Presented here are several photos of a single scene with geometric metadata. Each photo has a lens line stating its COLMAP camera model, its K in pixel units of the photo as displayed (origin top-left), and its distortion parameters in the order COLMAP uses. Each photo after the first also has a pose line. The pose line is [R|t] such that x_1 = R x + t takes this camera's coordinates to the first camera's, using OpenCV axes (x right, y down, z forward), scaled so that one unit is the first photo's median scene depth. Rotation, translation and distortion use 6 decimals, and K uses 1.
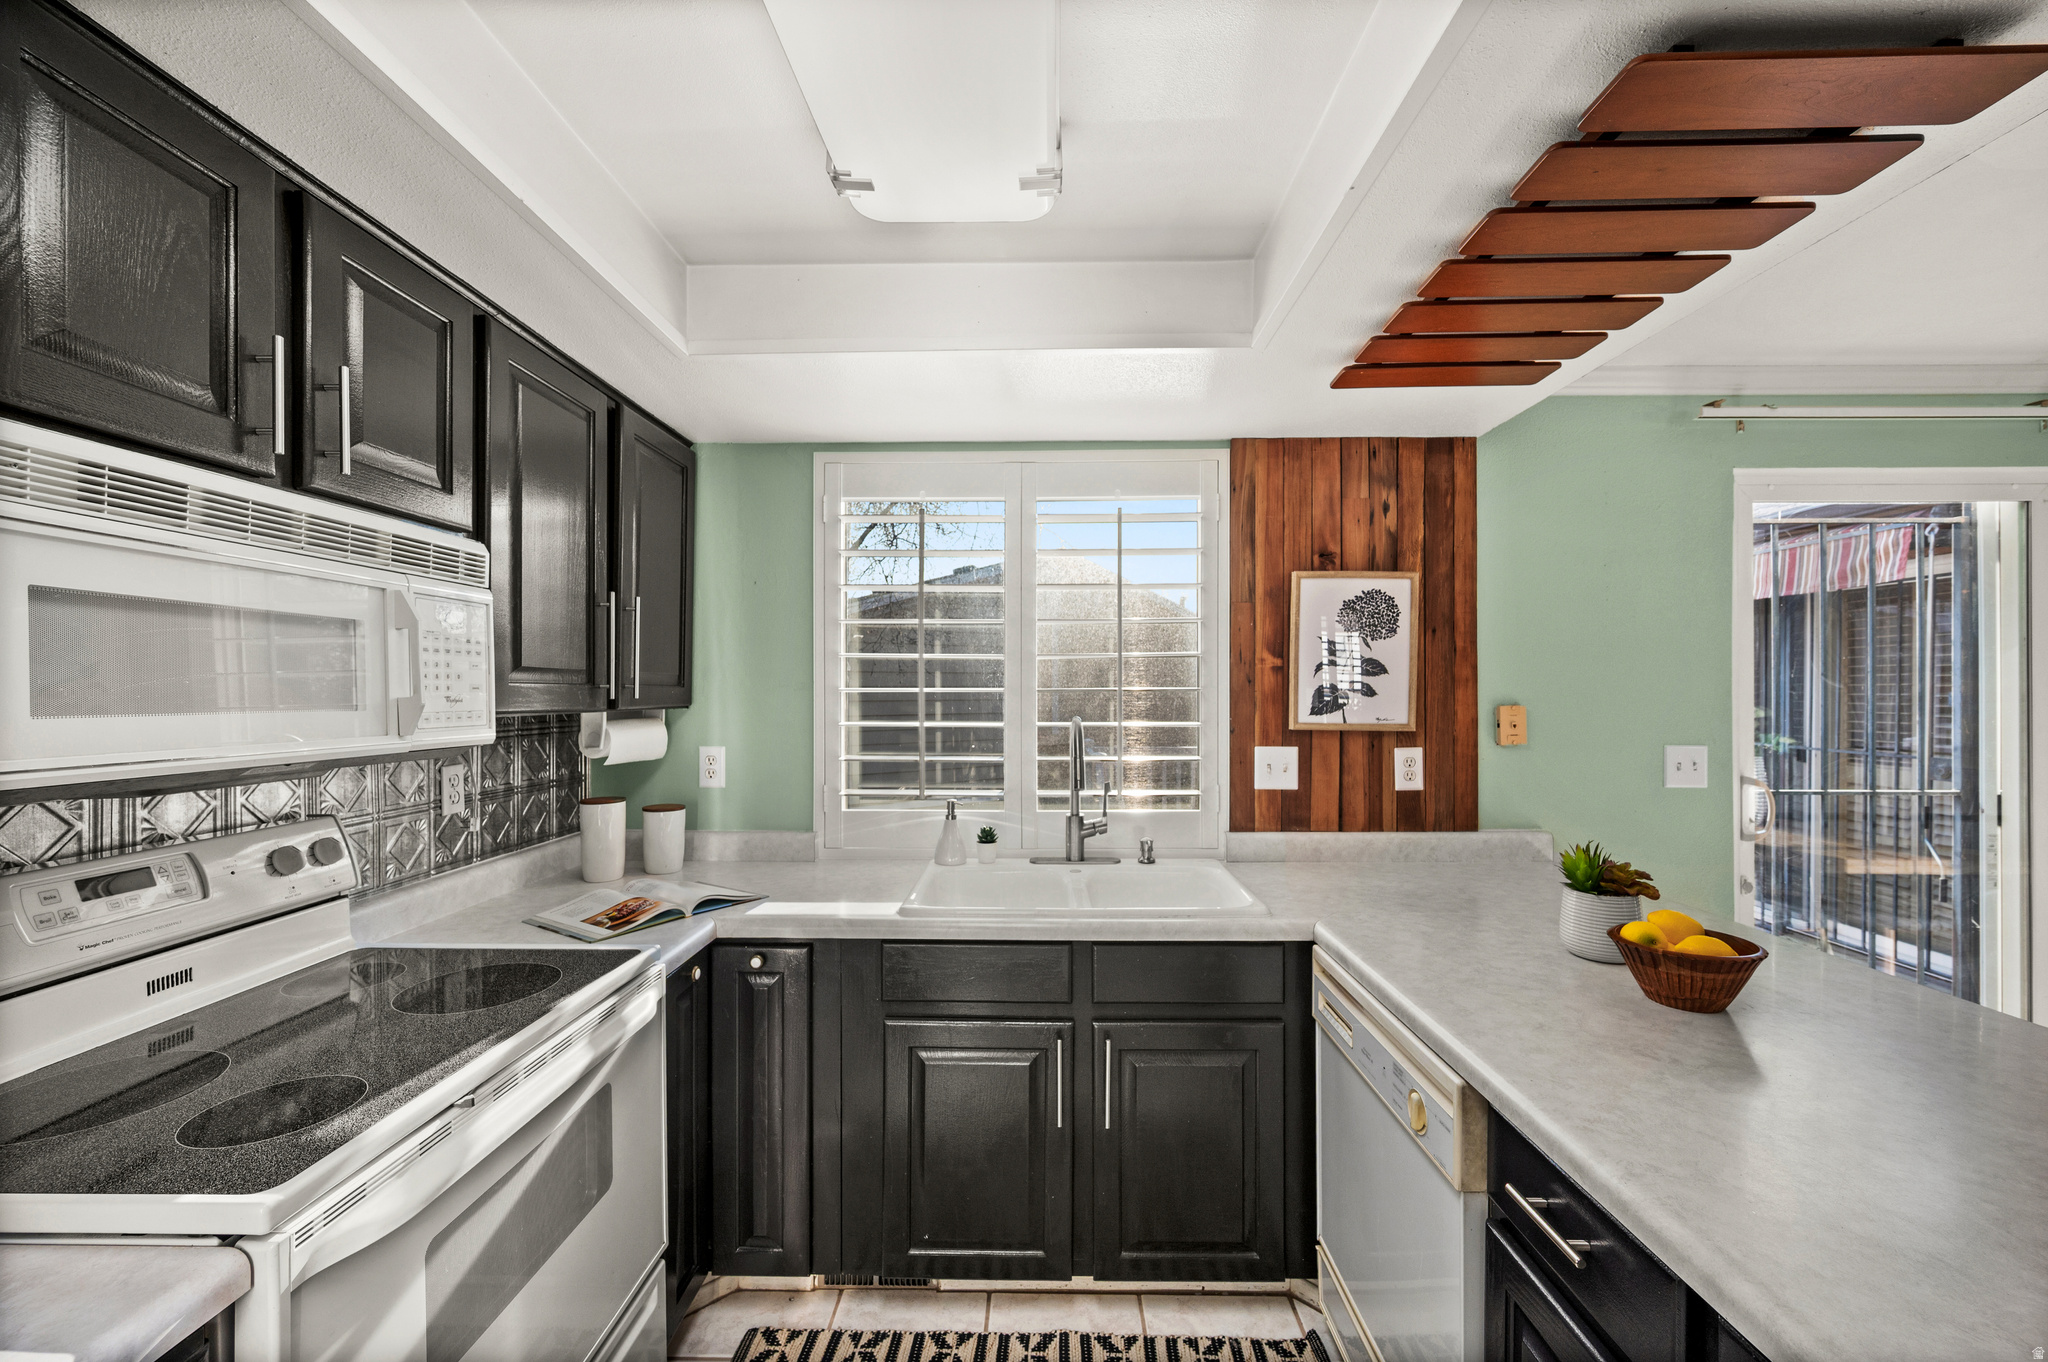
lens RADIAL K [[818.6, 0, 1033.9], [0, 818.6, 698.2], [0, 0, 1]] dist [-0.000771, 0.000060]
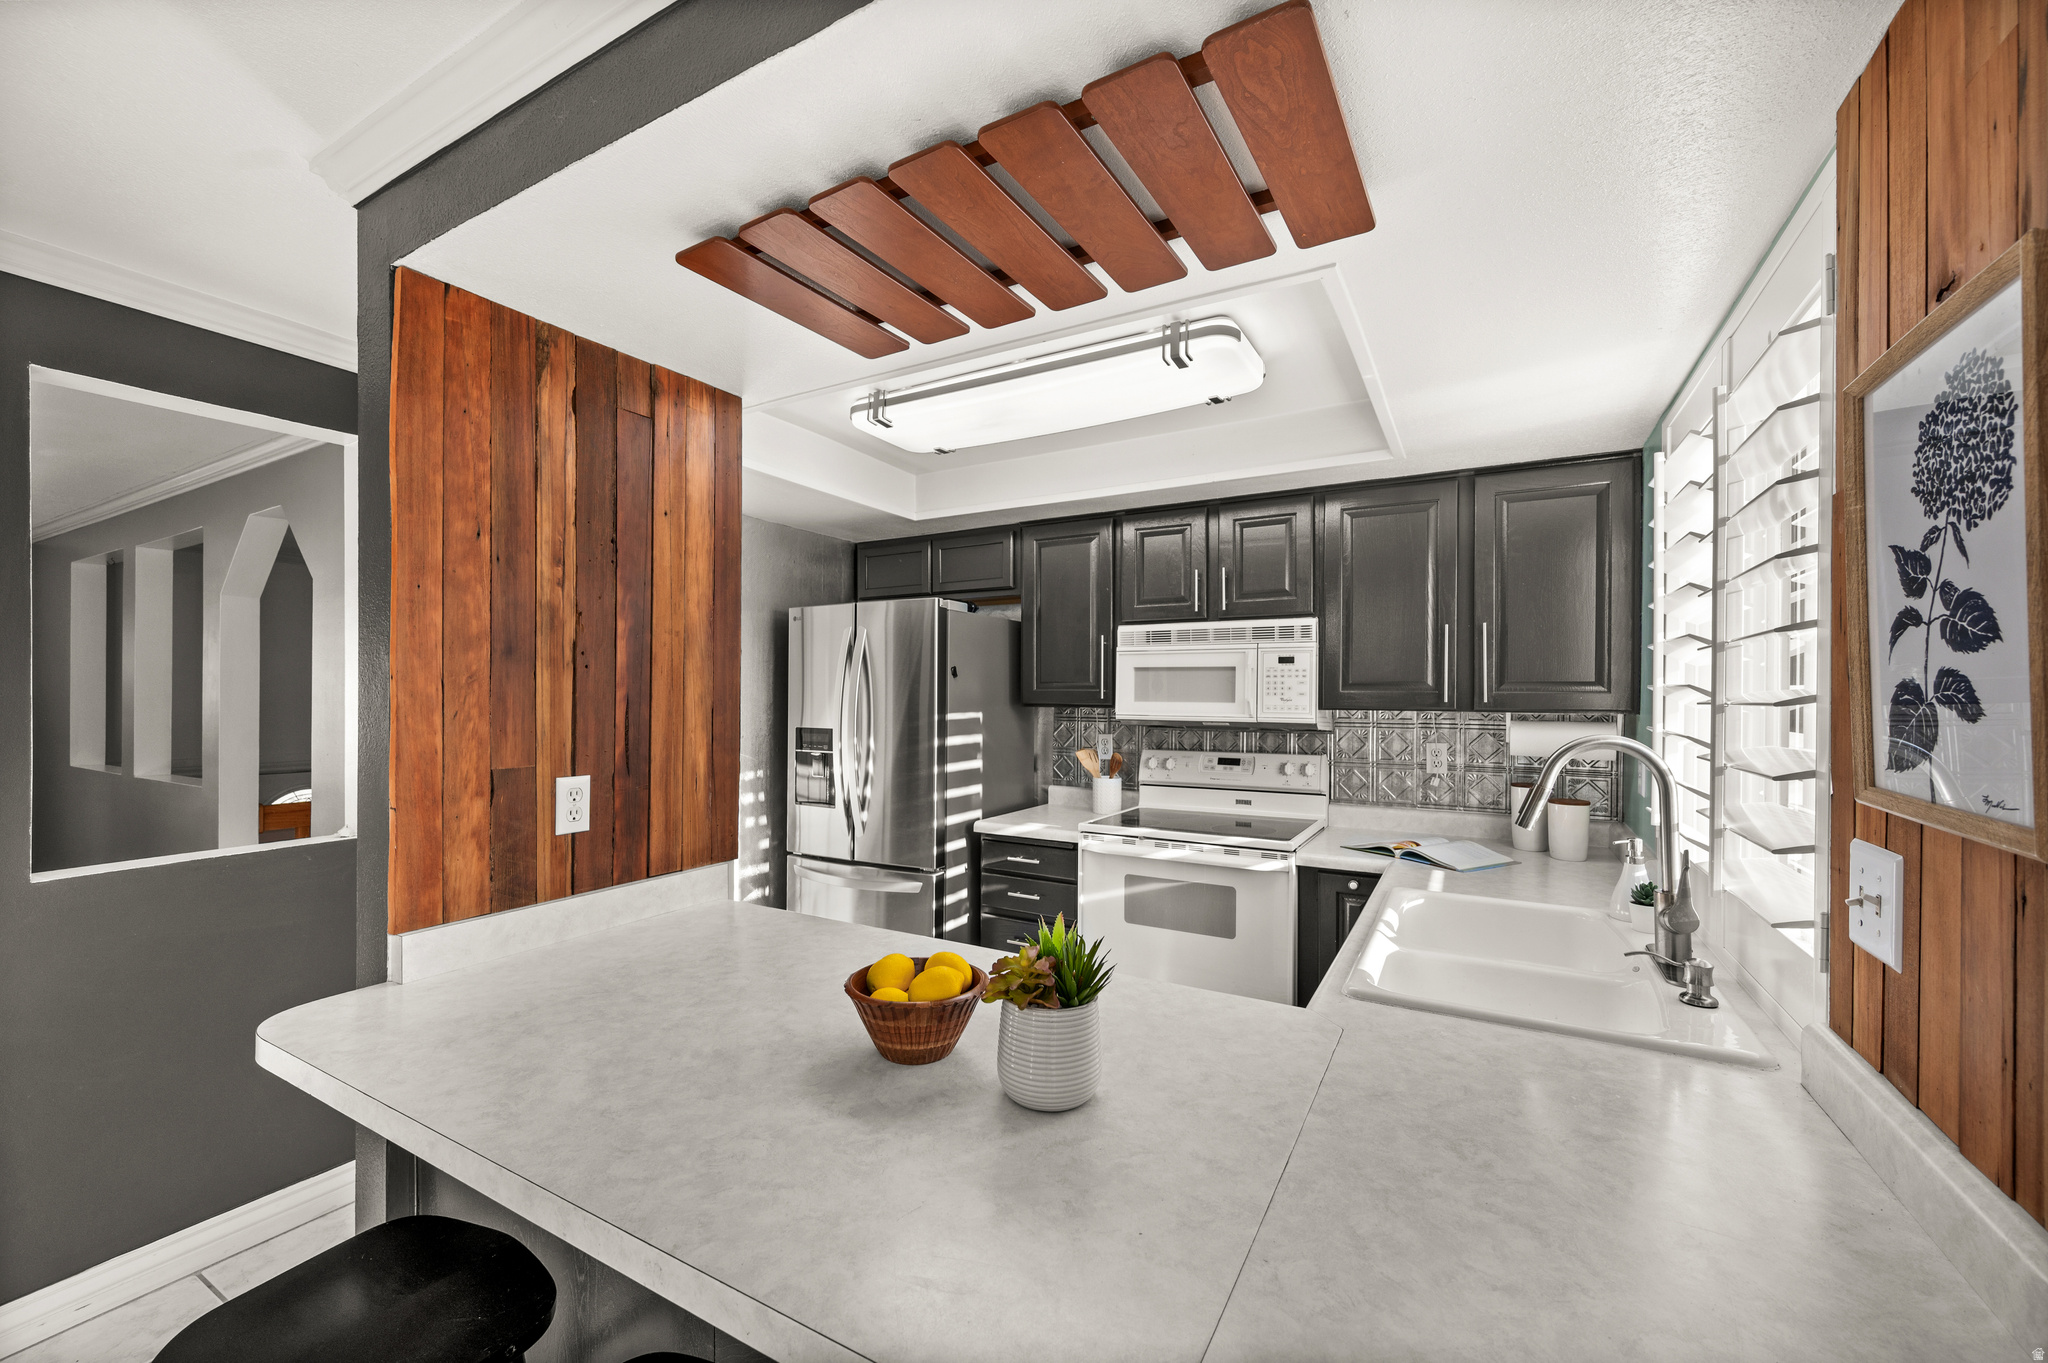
lens RADIAL K [[818.6, 0, 1033.9], [0, 818.6, 698.7], [0, 0, 1]] dist [-0.000771, 0.000060]
pose [[-0.478793, 0.004796, -0.877915, 0.824237], [-0.009885, 0.999892, 0.010853, -0.009605], [0.877872, 0.013875, -0.478694, 0.838651]]
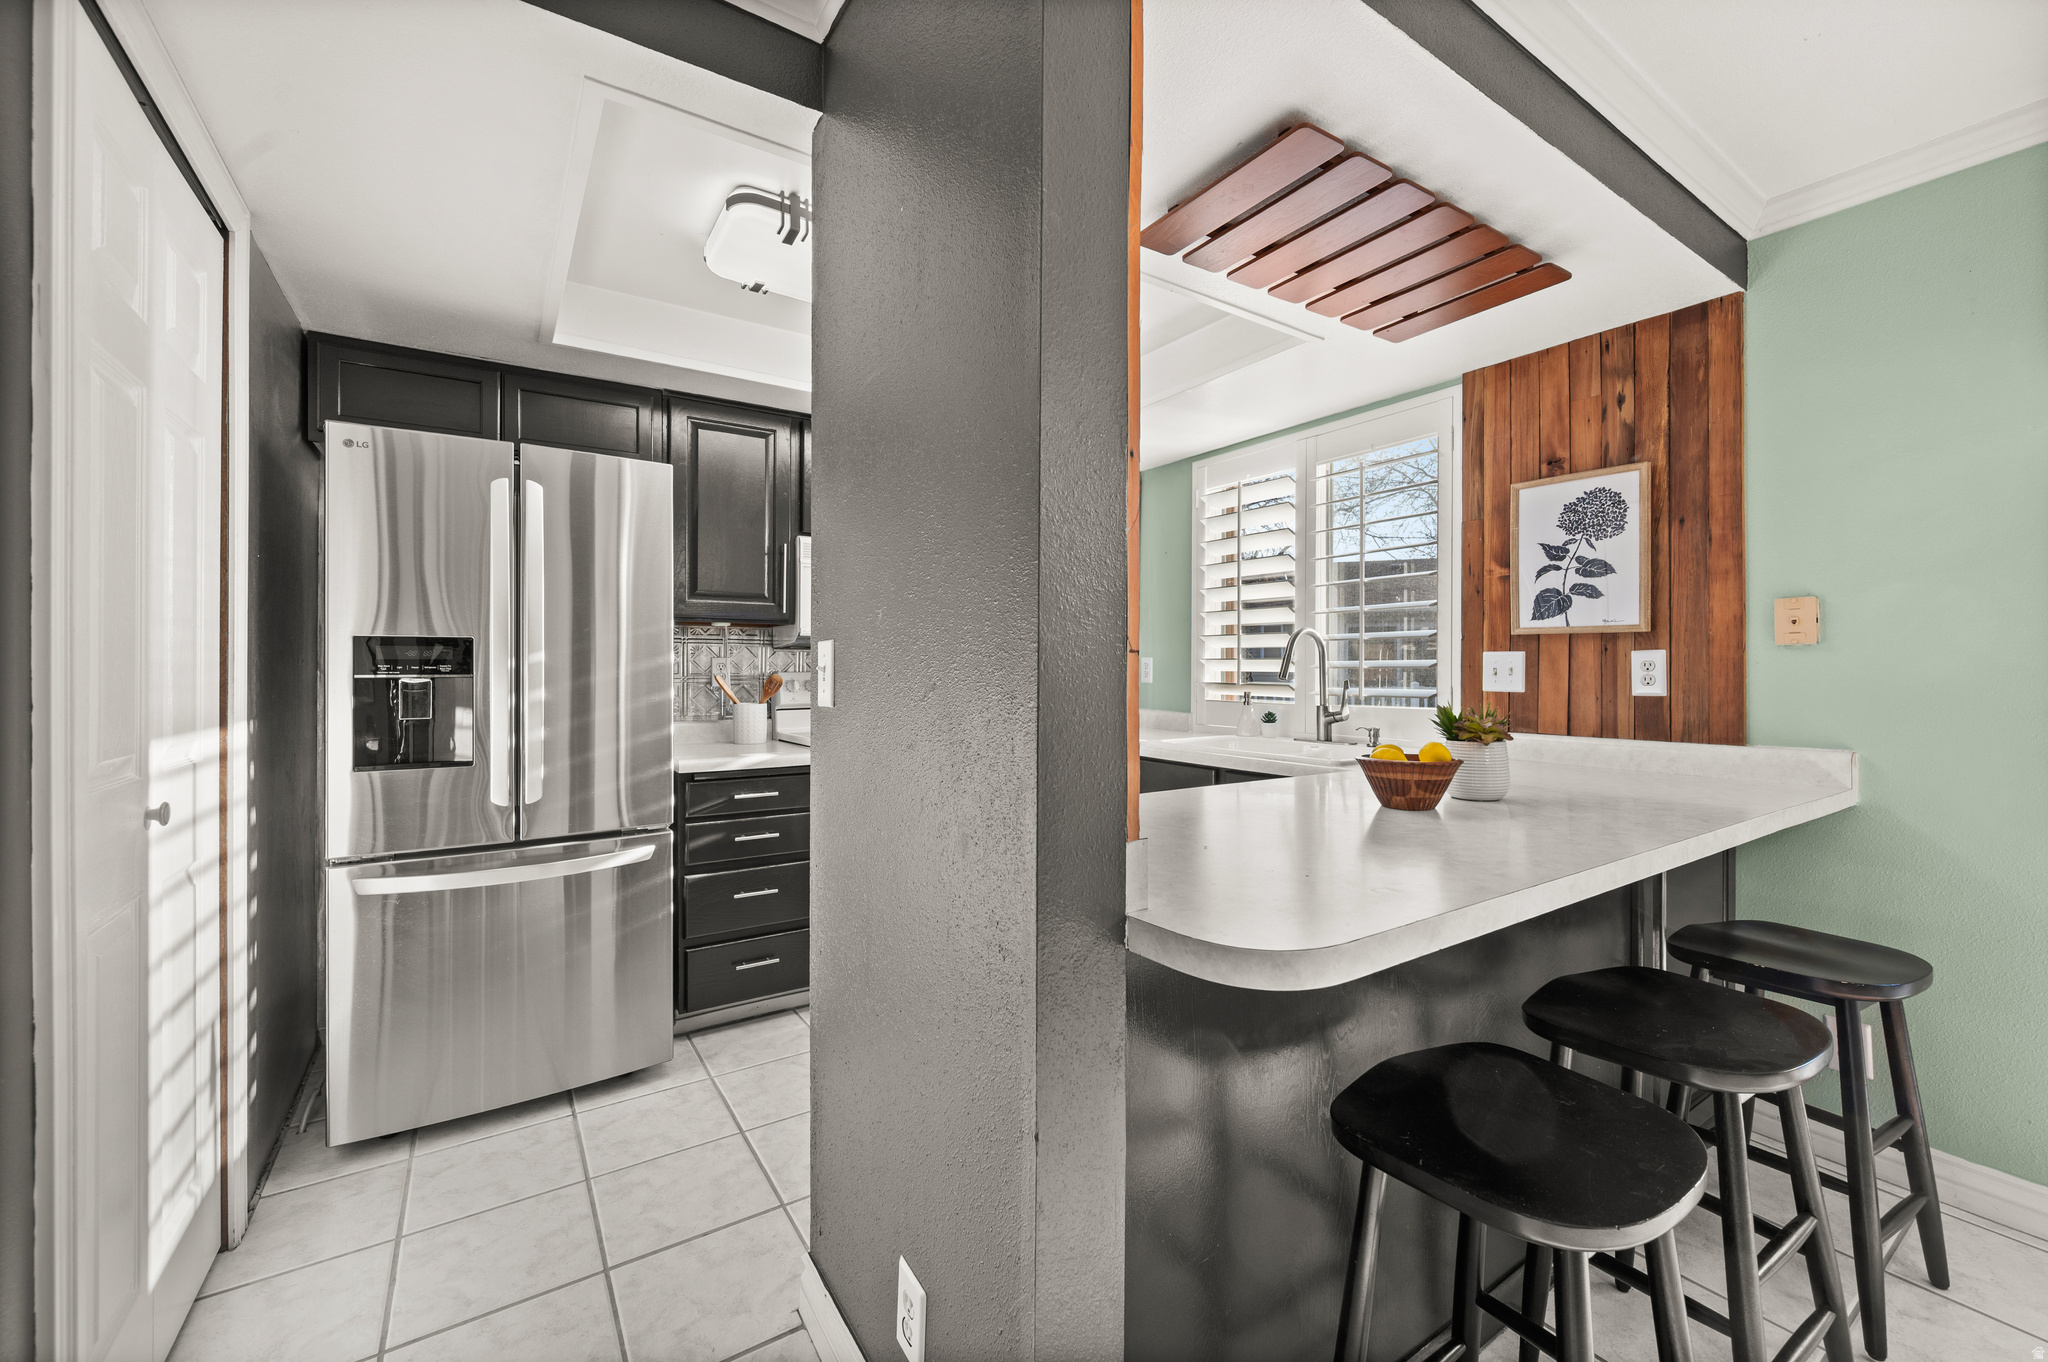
lens RADIAL K [[823.8, 0, 1052.7], [0, 823.8, 675.5], [0, 0, 1]] dist [-0.000037, -0.000047]
pose [[0.582941, 0.007393, -0.812481, 0.827360], [-0.006684, 0.999968, 0.004303, 0.090058], [0.812487, 0.002922, 0.582972, -0.100666]]
